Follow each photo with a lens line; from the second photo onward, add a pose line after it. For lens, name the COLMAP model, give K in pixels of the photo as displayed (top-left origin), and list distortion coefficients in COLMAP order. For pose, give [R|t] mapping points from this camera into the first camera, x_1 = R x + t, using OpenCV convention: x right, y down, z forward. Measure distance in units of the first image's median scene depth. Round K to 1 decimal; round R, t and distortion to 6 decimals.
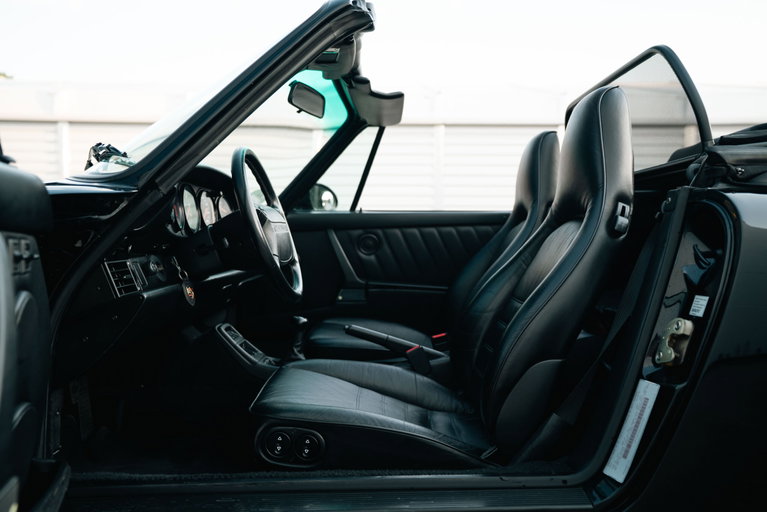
lens RADIAL K [[617.1, 0, 384.5], [0, 617.1, 243.1], [0, 0, 1]] dist [0.000377, -0.000025]
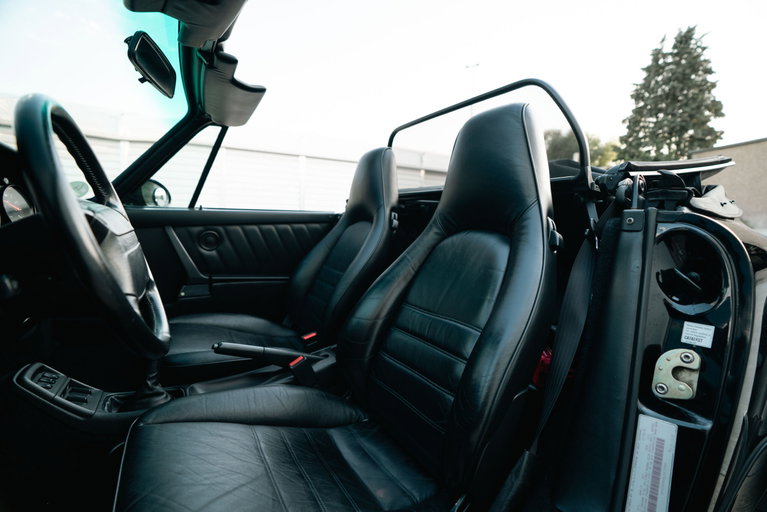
lens RADIAL K [[352.8, 0, 383.5], [0, 352.8, 256.0], [0, 0, 1]] dist [-0.068110, 0.024345]
pose [[0.857372, -0.034846, 0.513517, -0.081716], [-0.010908, 0.996251, 0.085815, -0.027409], [-0.514582, -0.079177, 0.853777, 0.364437]]
